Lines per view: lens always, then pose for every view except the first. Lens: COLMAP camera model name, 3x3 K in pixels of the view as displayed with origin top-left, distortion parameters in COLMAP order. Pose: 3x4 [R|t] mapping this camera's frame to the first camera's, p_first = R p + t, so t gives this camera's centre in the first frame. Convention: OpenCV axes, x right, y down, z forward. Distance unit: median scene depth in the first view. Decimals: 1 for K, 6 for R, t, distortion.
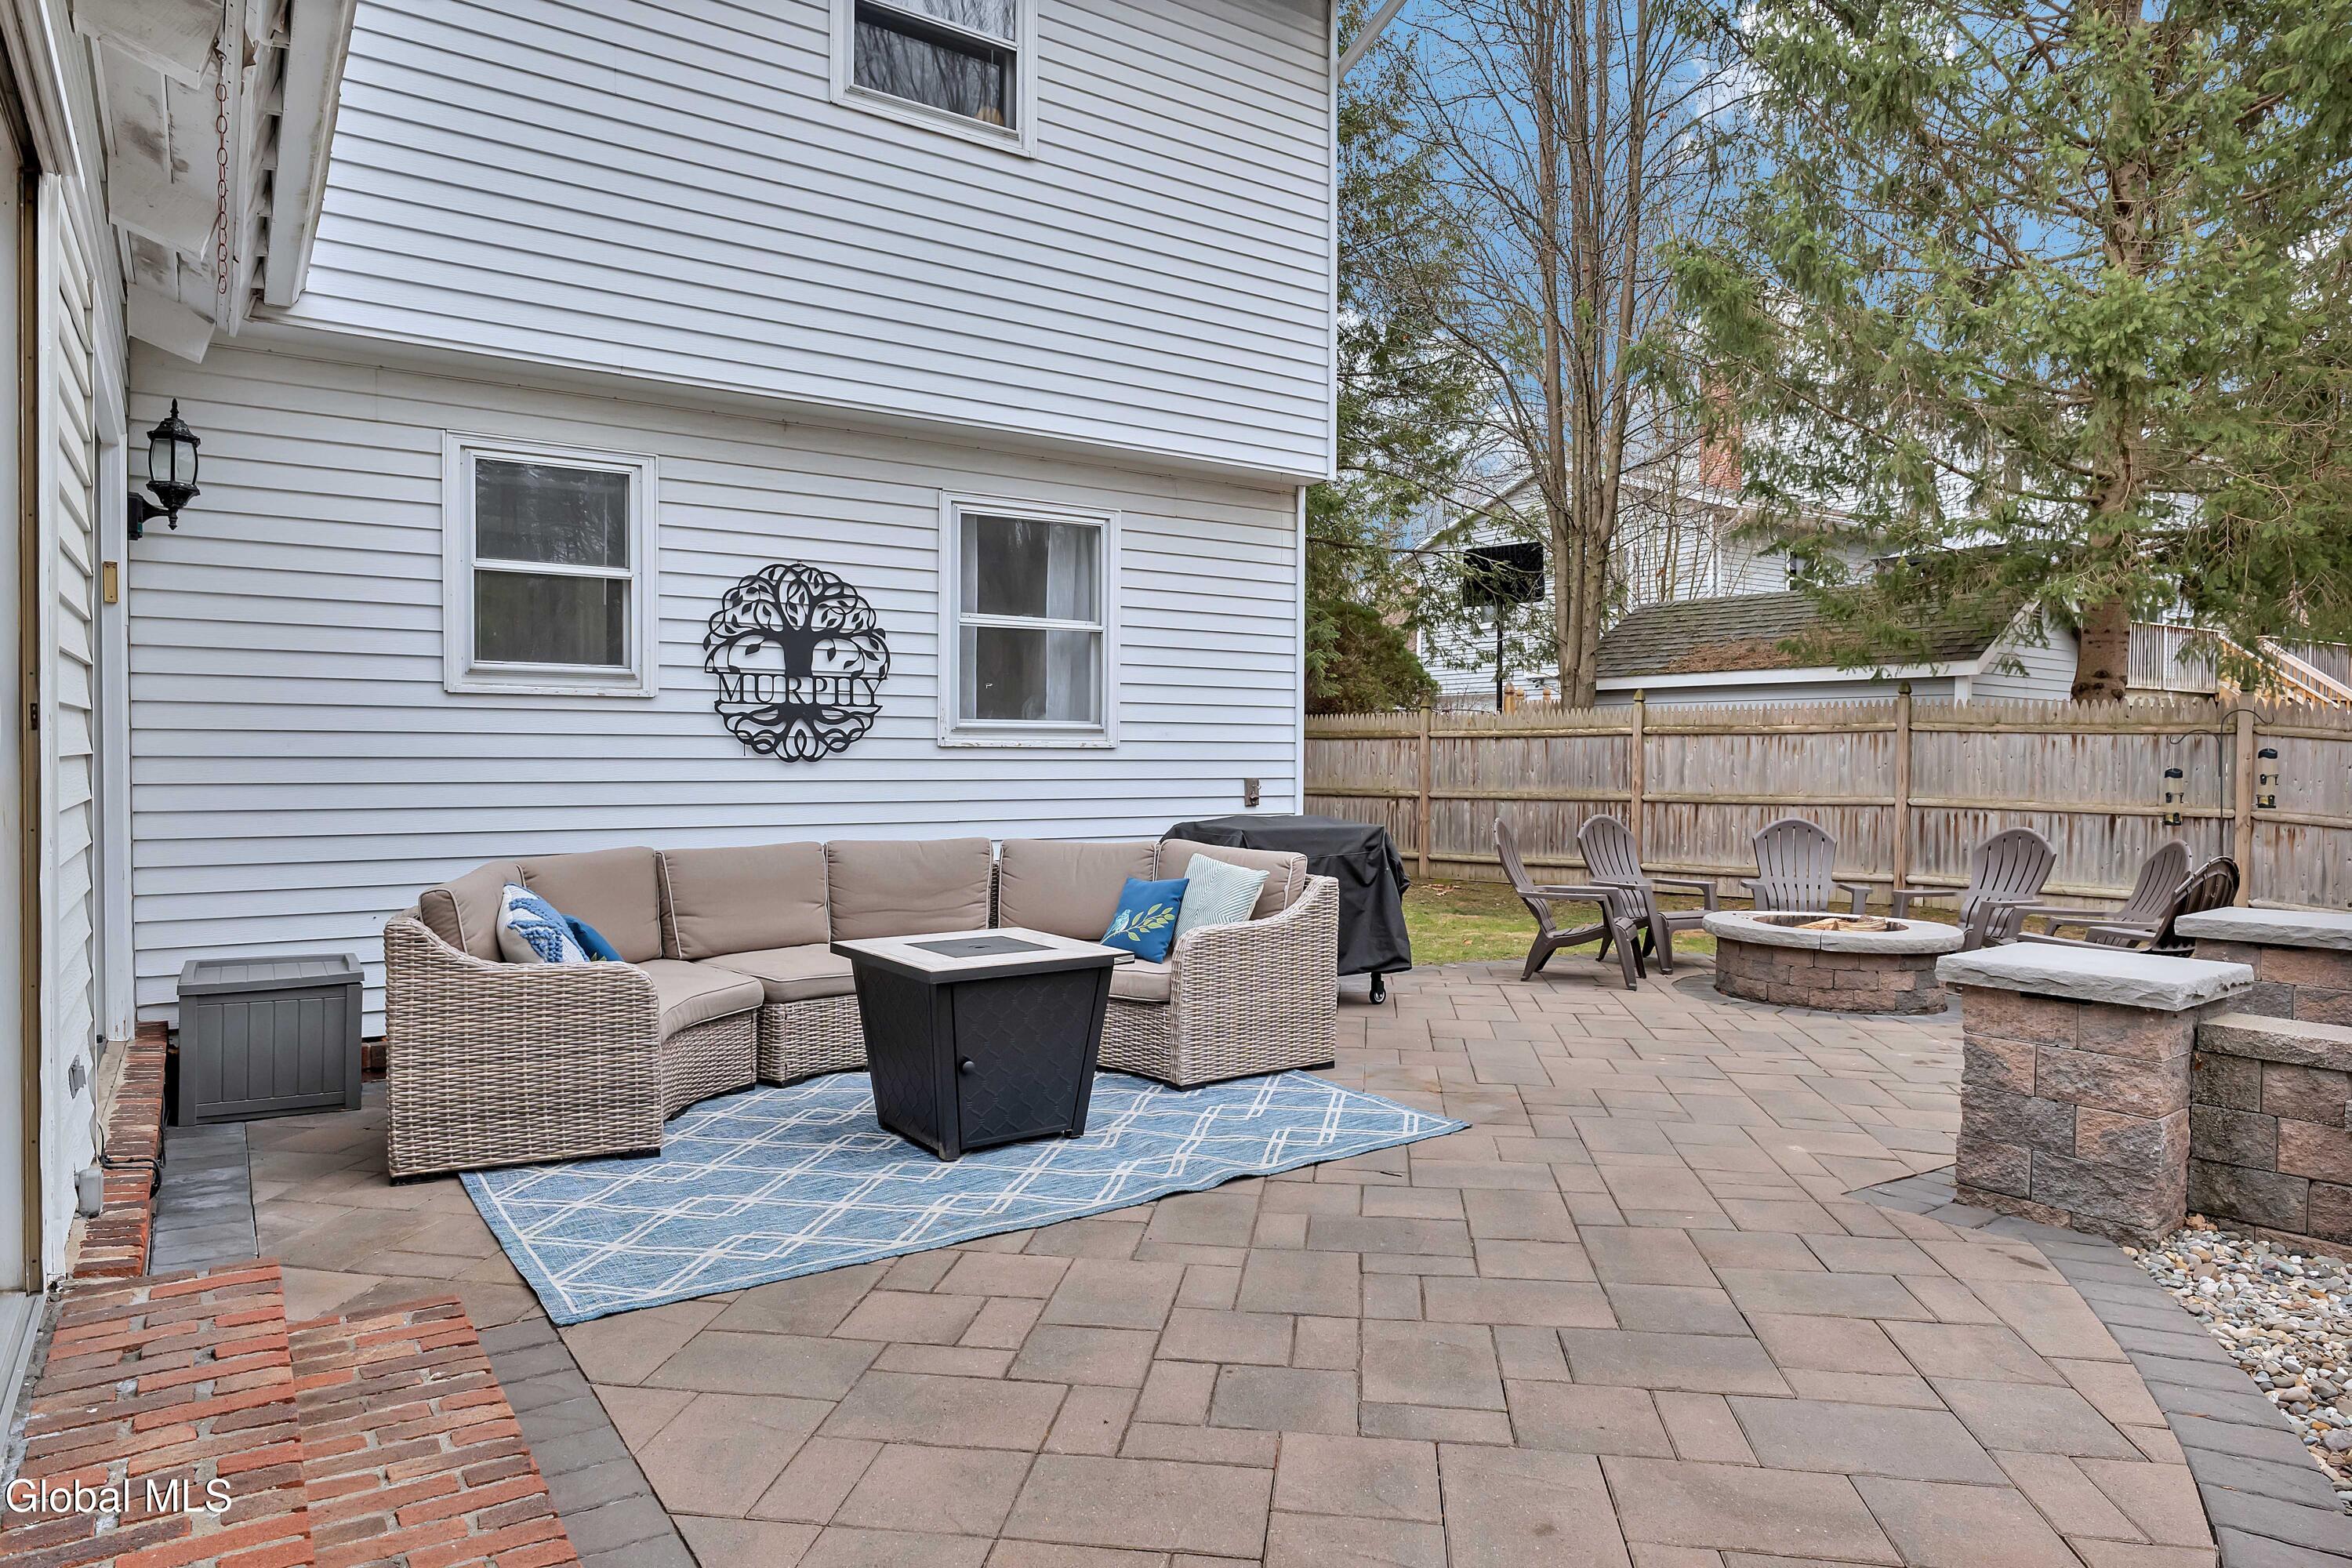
lens RADIAL K [[1407.3, 0, 1181.3], [0, 1407.3, 779.8], [0, 0, 1]] dist [-0.016093, 0.013438]
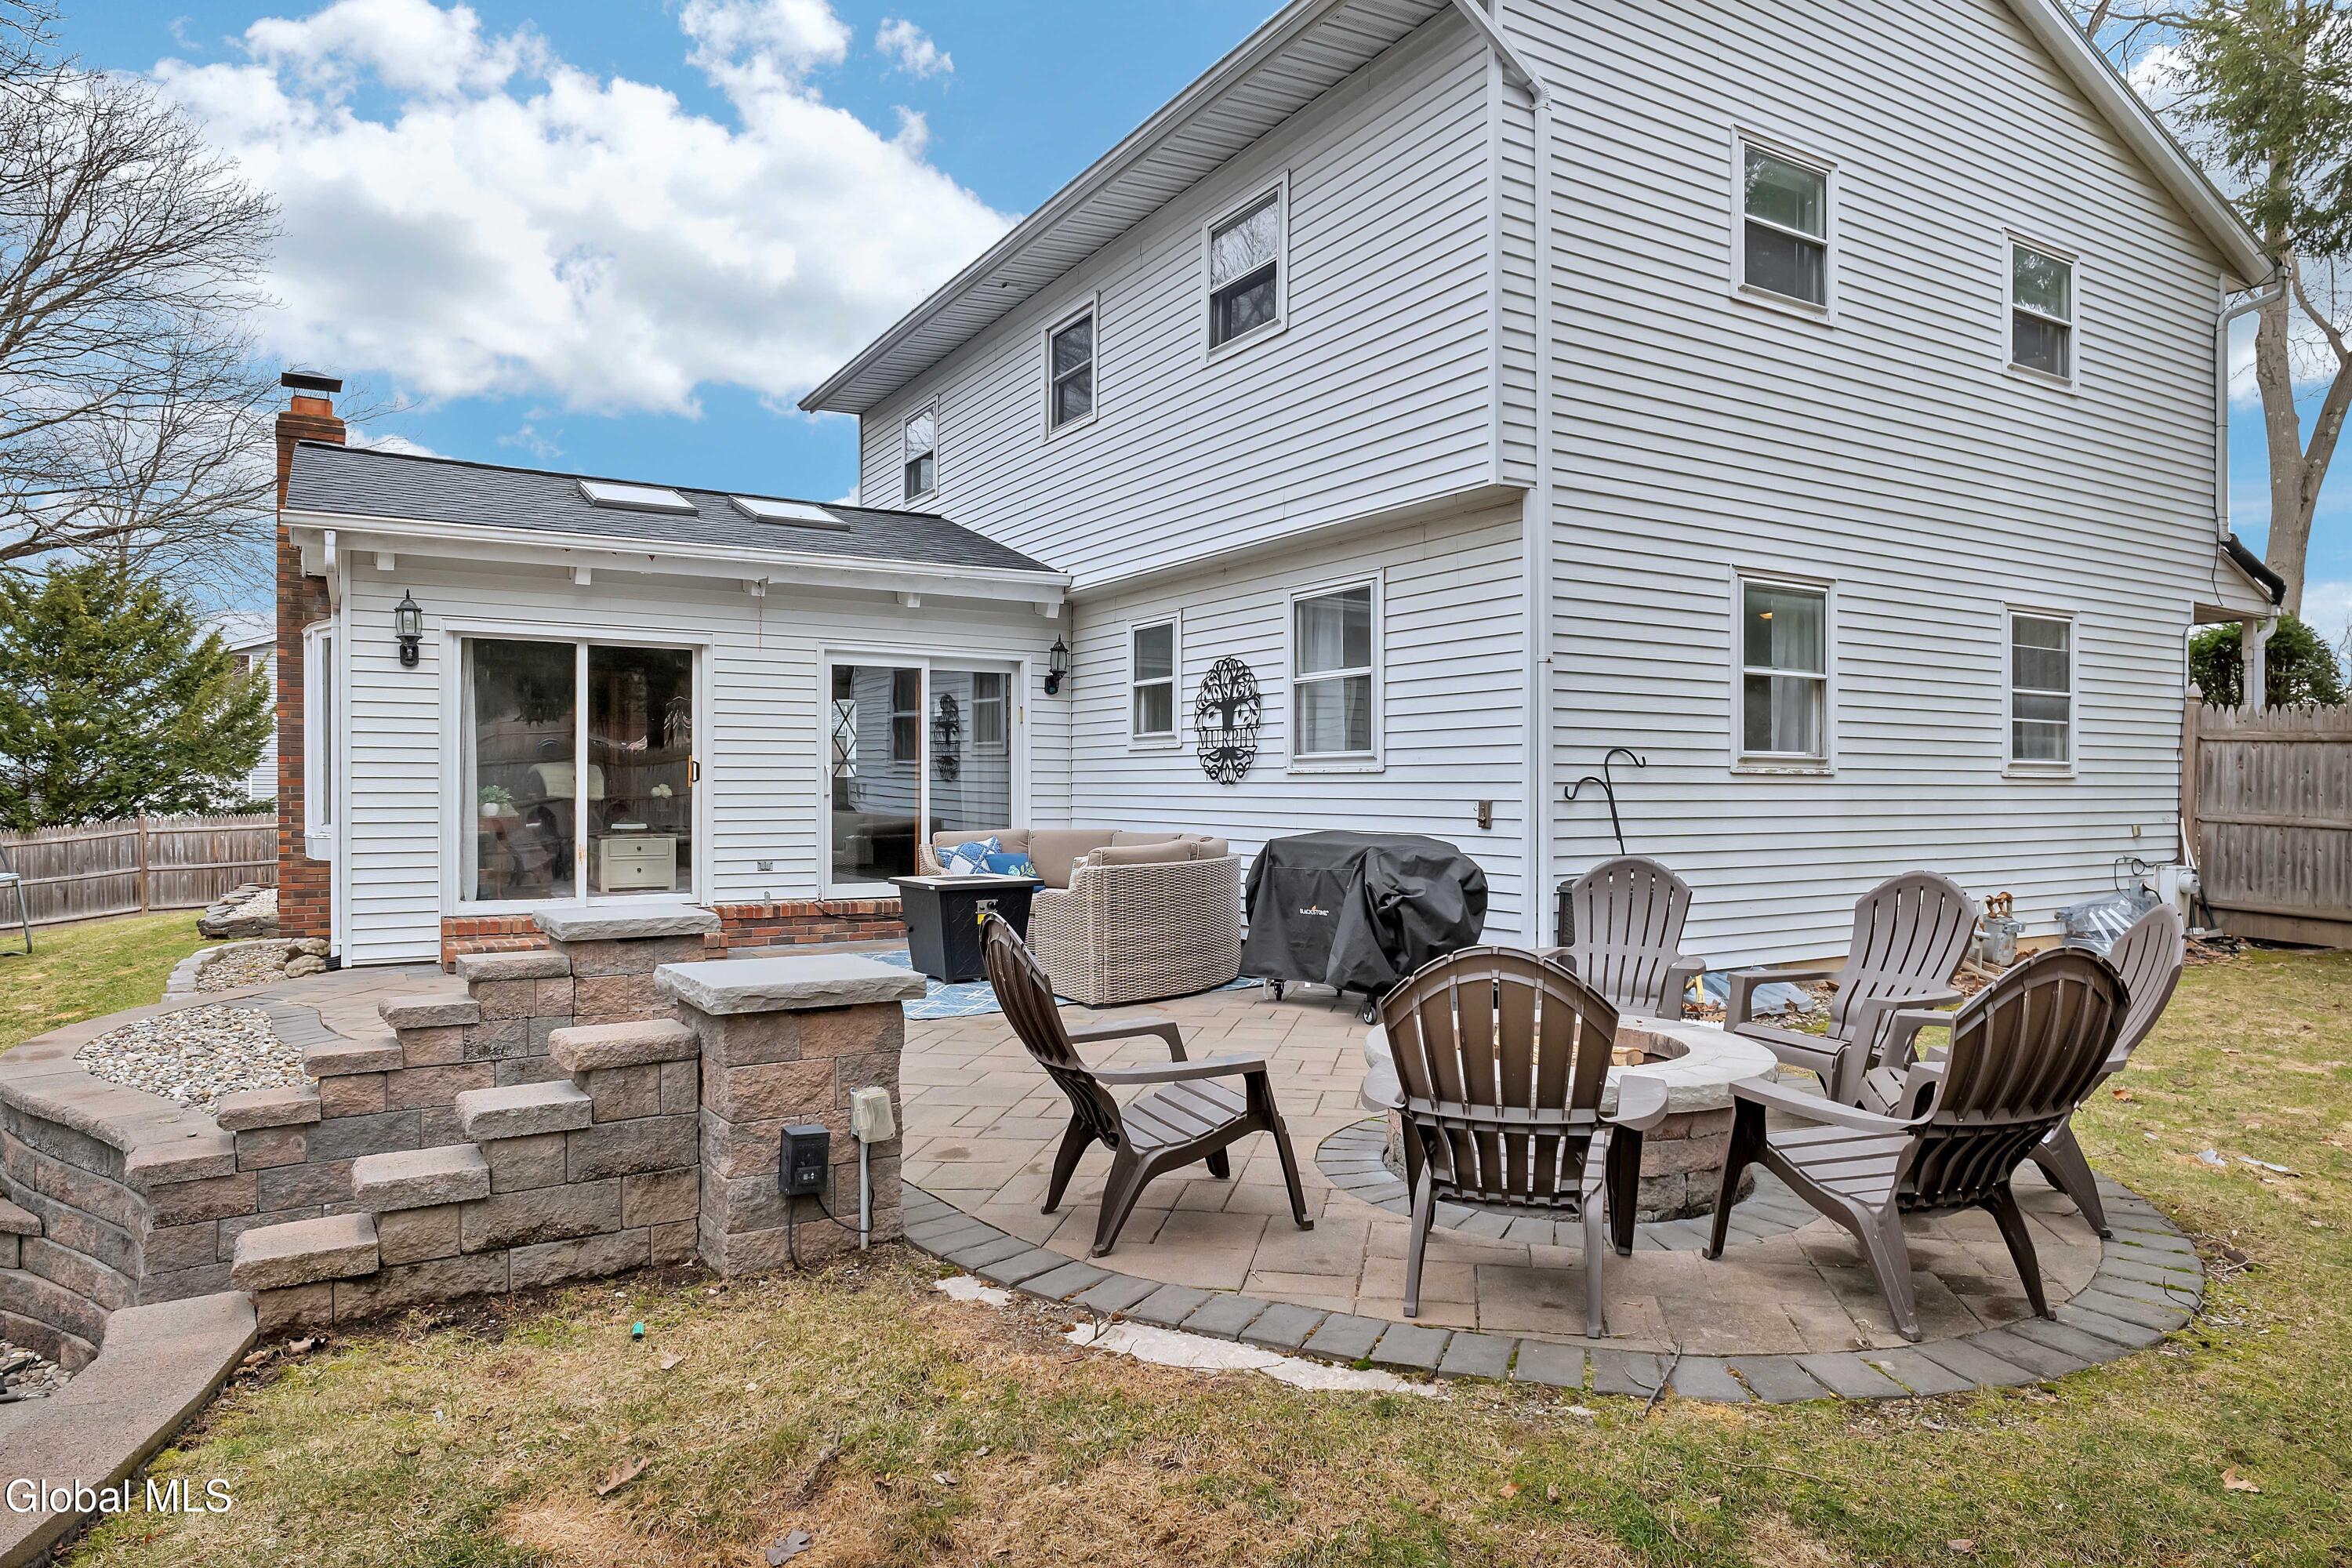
lens RADIAL K [[1407.3, 0, 1174.8], [0, 1407.3, 792.8], [0, 0, 1]] dist [-0.016093, 0.013438]
pose [[-0.050476, 0.000686, -0.998725, 1.293955], [-0.018834, 0.999821, 0.001638, -0.004823], [0.998548, 0.018893, -0.050454, 1.021263]]
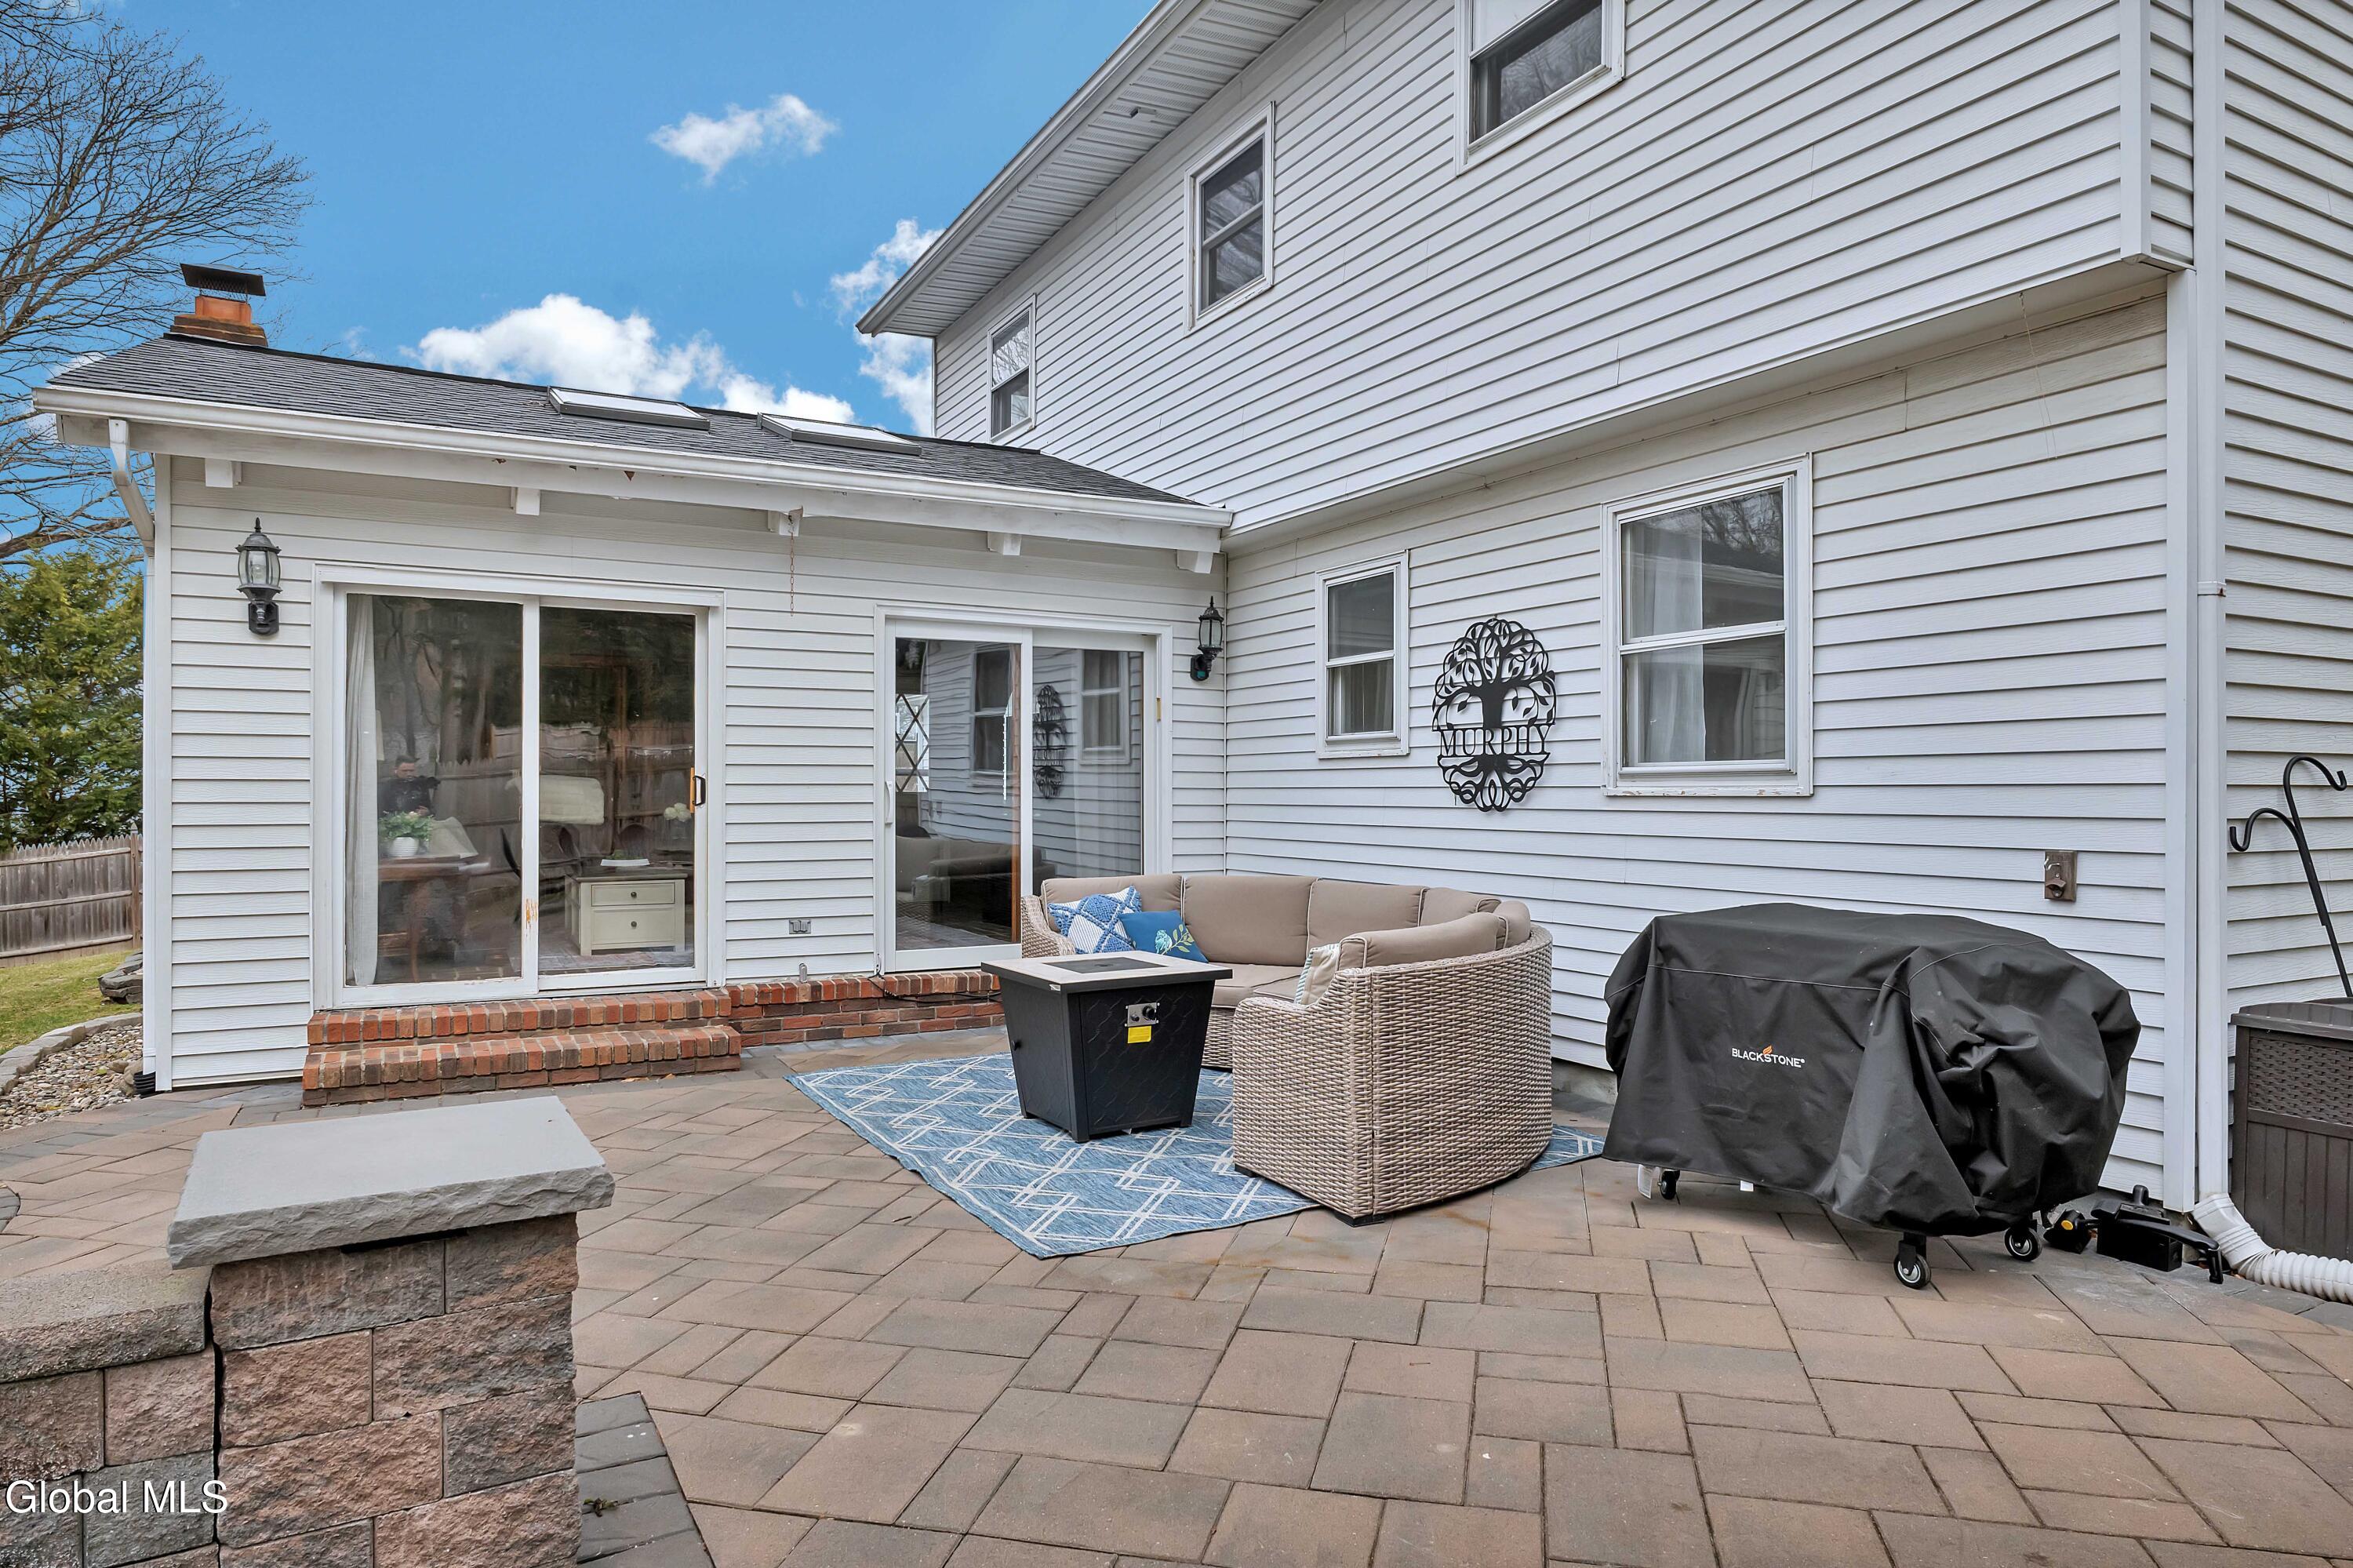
lens RADIAL K [[1407.9, 0, 1182.5], [0, 1407.9, 794.6], [0, 0, 1]] dist [-0.016093, 0.013438]
pose [[-0.093344, -0.002464, -0.995631, 0.770751], [-0.018433, 0.999830, -0.000746, -0.020010], [0.995463, 0.018283, -0.093373, 0.871301]]
